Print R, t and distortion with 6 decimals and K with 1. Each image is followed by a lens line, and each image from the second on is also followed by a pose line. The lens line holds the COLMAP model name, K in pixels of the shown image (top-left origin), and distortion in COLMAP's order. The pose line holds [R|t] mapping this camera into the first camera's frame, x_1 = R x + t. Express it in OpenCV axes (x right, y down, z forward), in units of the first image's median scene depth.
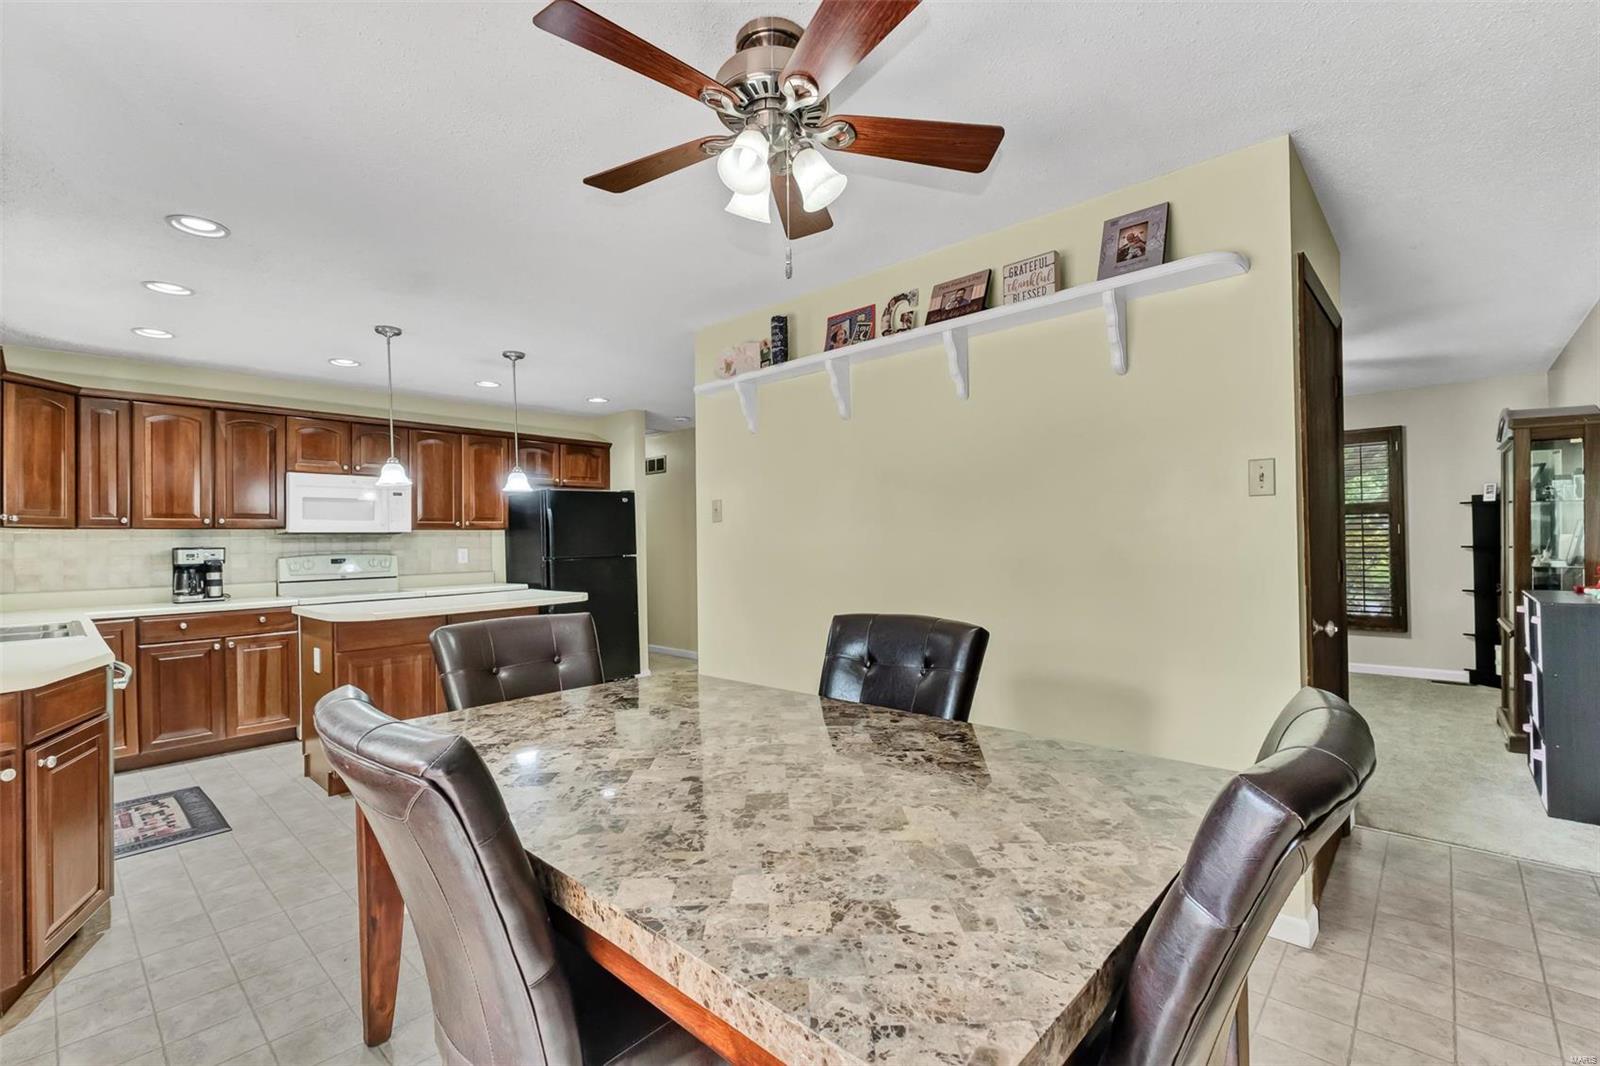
lens RADIAL K [[706.4, 0, 796.3], [0, 706.4, 530.1], [0, 0, 1]] dist [-0.005828, -0.000435]
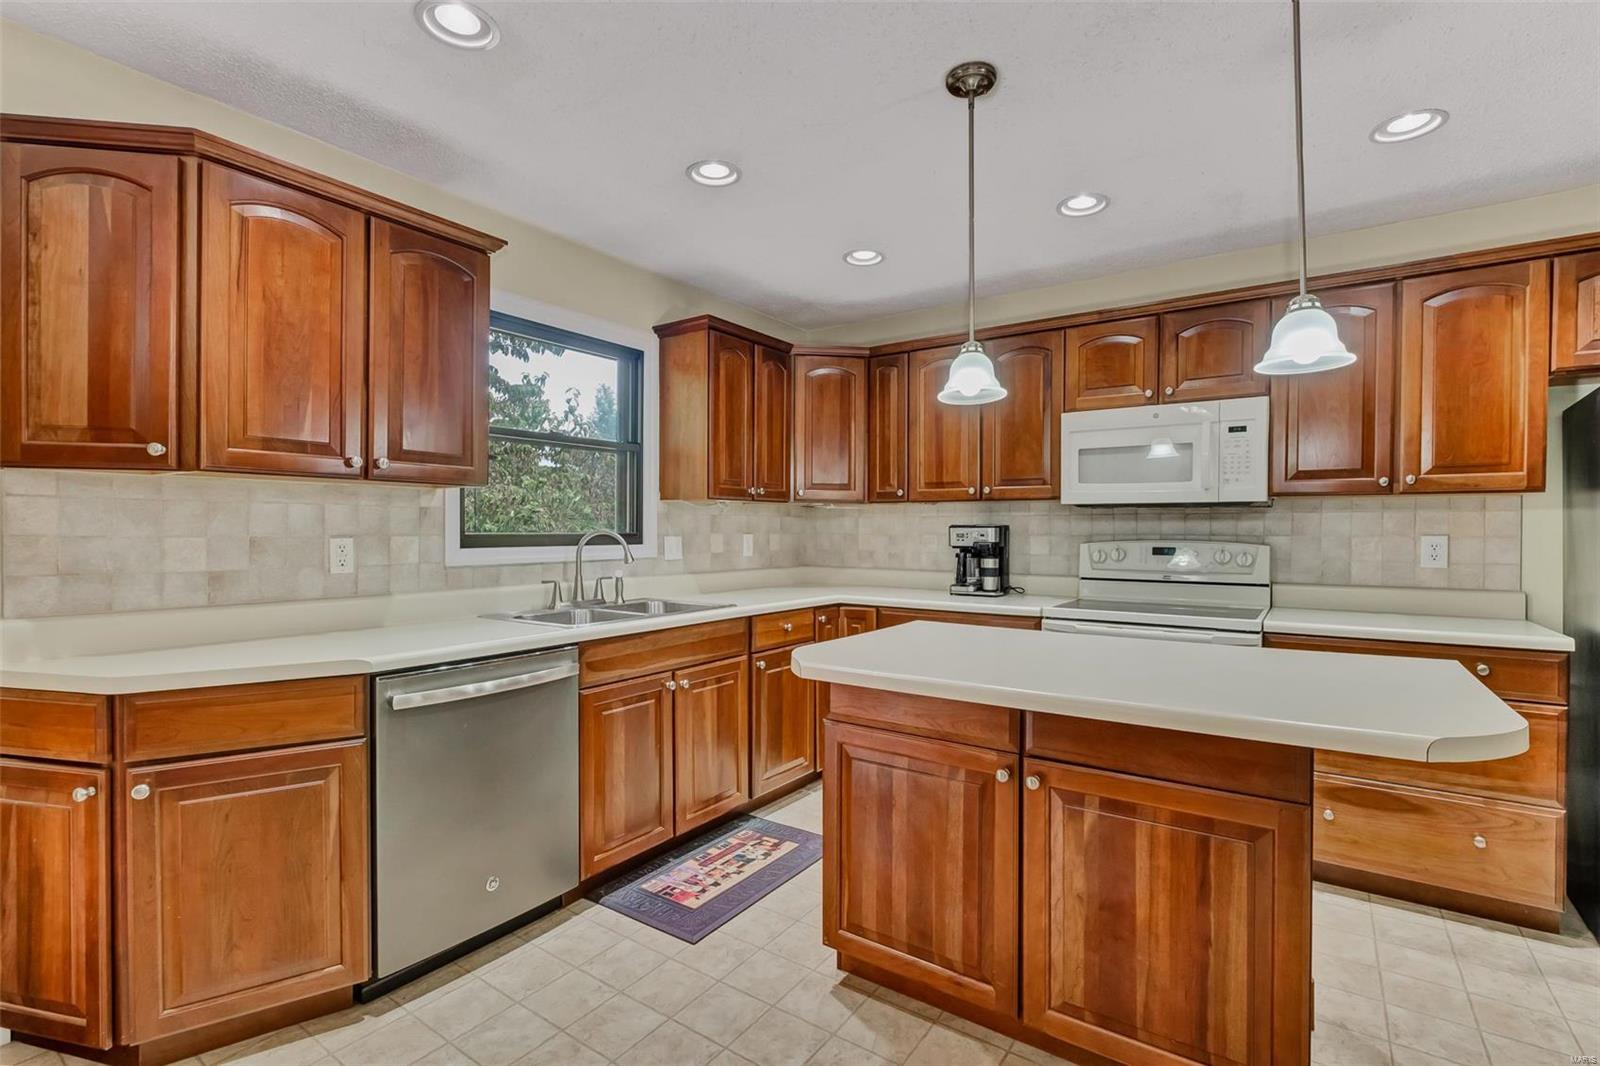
lens RADIAL K [[729.0, 0, 795.2], [0, 729.0, 535.7], [0, 0, 1]] dist [-0.001738, -0.000192]
pose [[0.126463, 0.025858, -0.991634, -0.082018], [0.007543, 0.999606, 0.027028, 0.013877], [0.991943, -0.010898, 0.126218, 0.747630]]
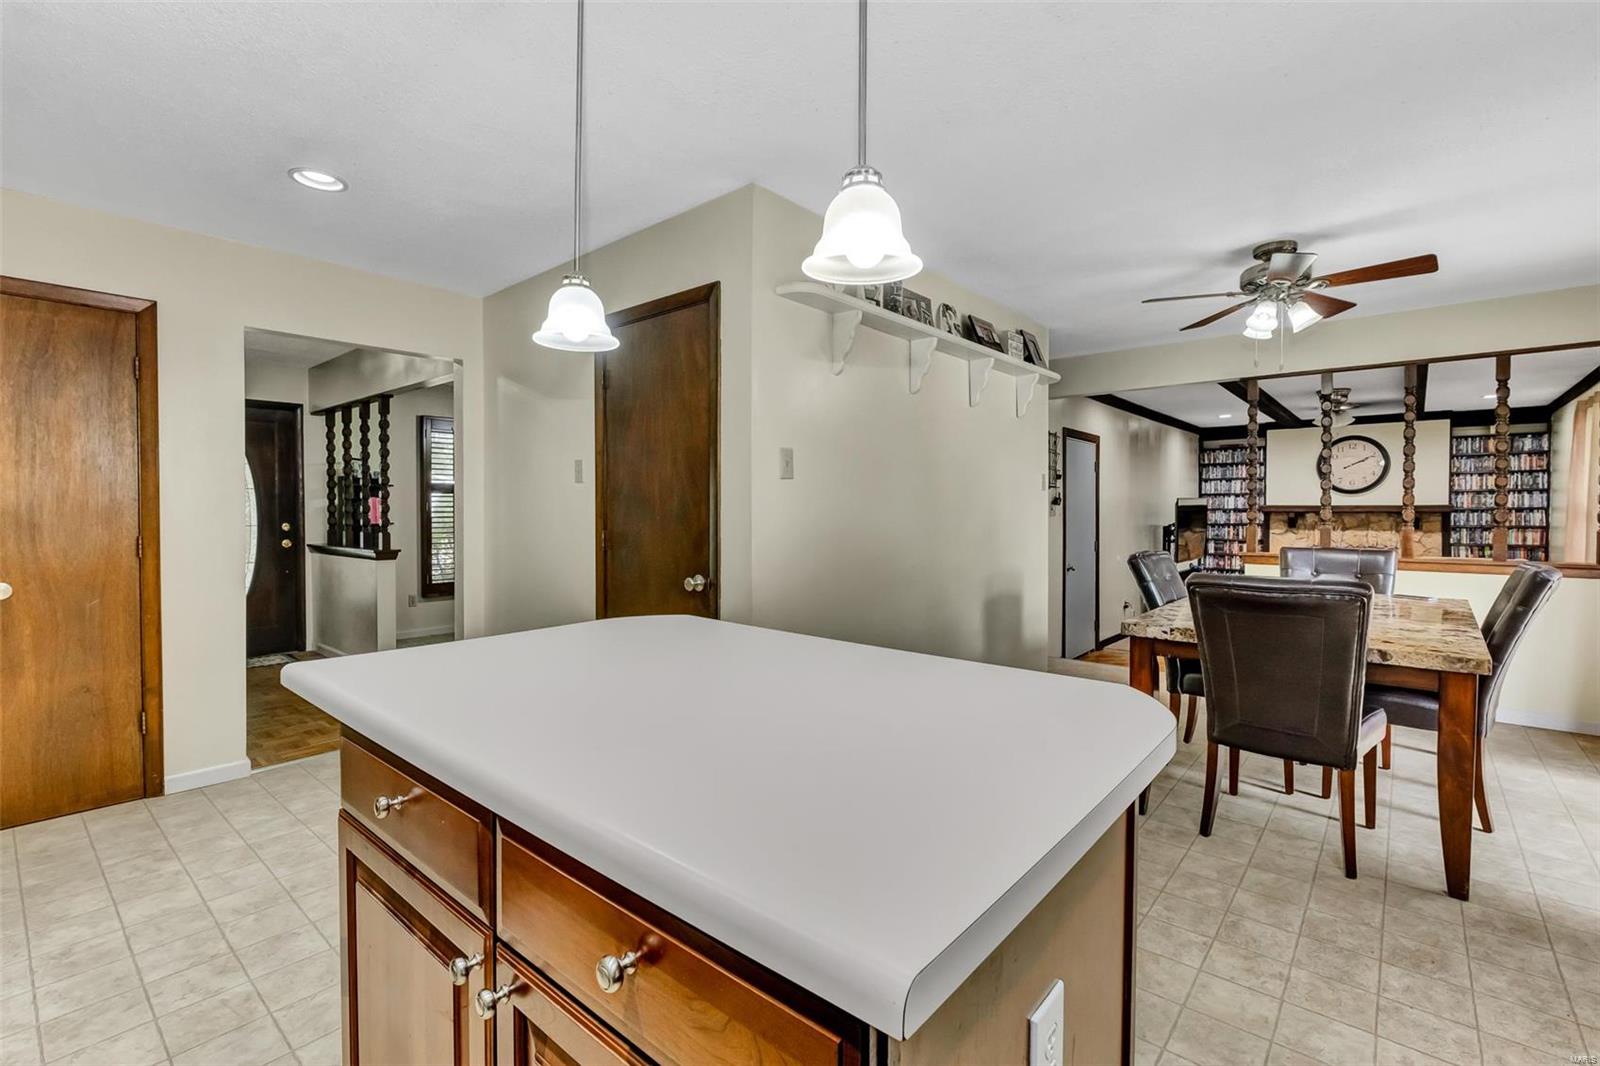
lens RADIAL K [[711.4, 0, 789.3], [0, 711.4, 521.0], [0, 0, 1]] dist [-0.004974, -0.000470]
pose [[-0.030411, -0.000270, 0.999537, -0.770790], [-0.015344, 0.999882, -0.000197, 0.029300], [-0.999420, -0.015343, -0.030411, 0.949077]]
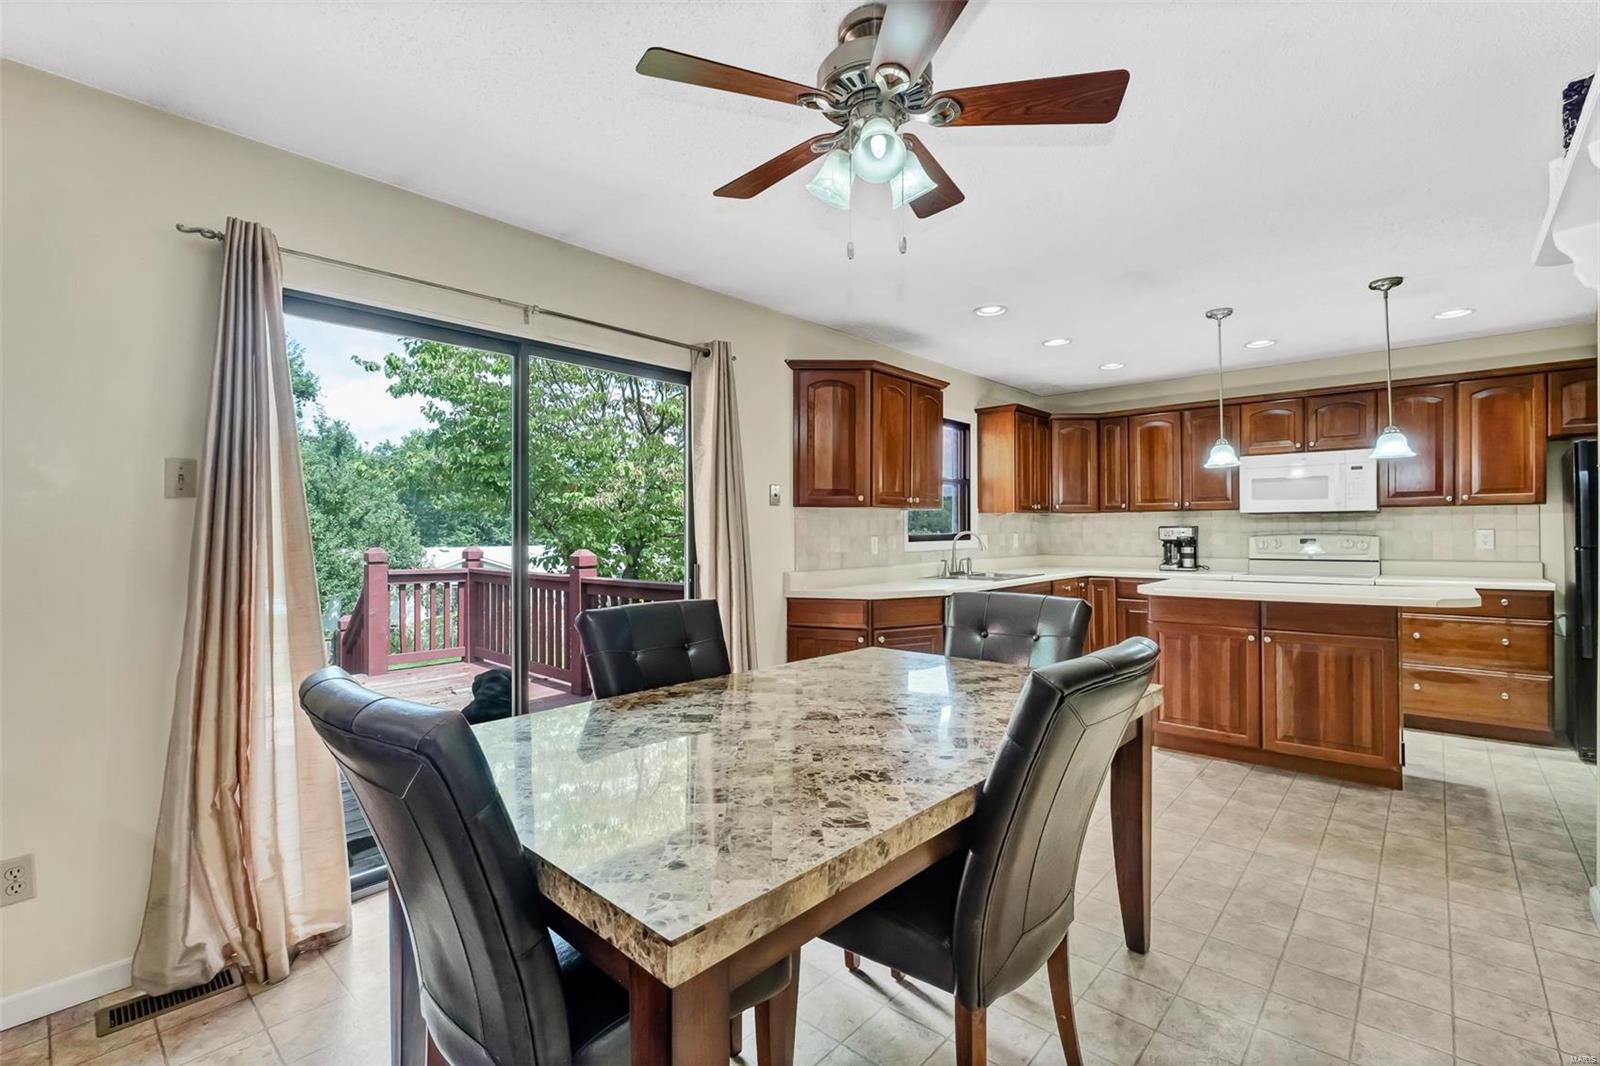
lens RADIAL K [[706.4, 0, 796.3], [0, 706.4, 530.1], [0, 0, 1]] dist [-0.005828, -0.000435]
pose [[0.010470, 0.015269, -0.999829, 0.392544], [0.020258, 0.999675, 0.015479, -0.000814], [0.999740, -0.020417, 0.010157, 0.348823]]
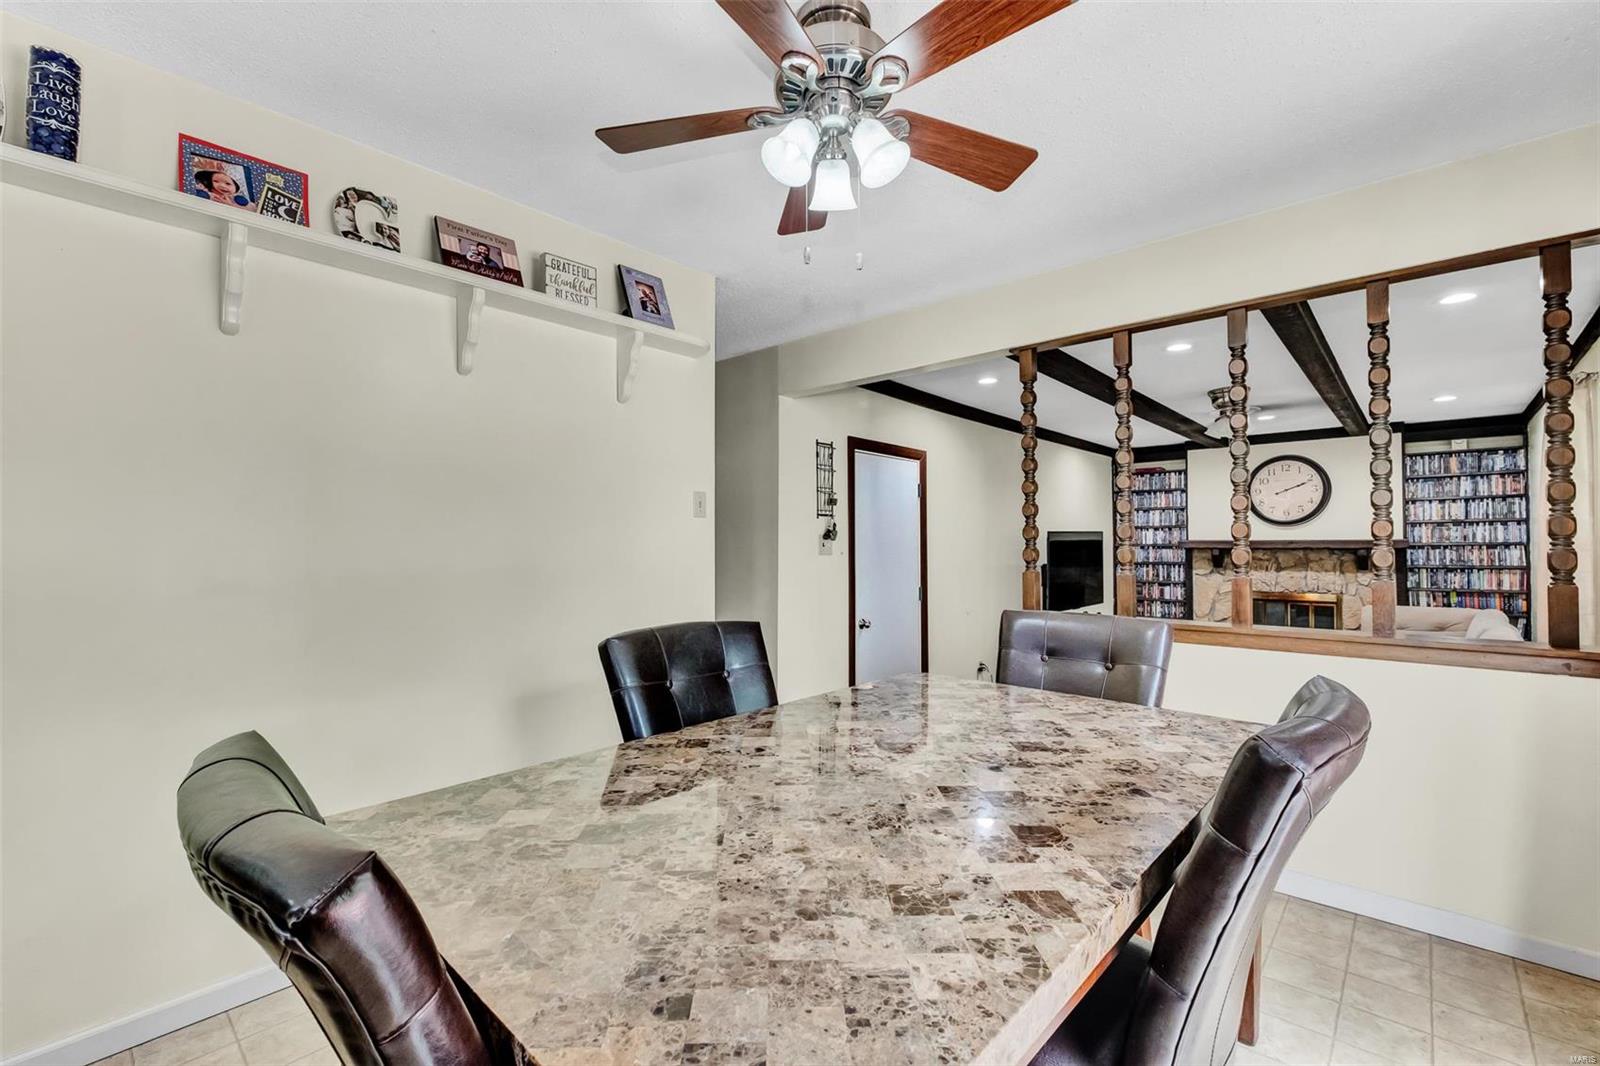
lens RADIAL K [[693.5, 0, 796.7], [0, 693.5, 529.5], [0, 0, 1]] dist [-0.002676, -0.000301]
pose [[-0.010877, 0.038741, 0.999190, -0.382494], [-0.014912, 0.999132, -0.038901, 0.013762], [-0.999830, -0.015323, -0.010290, 0.423020]]
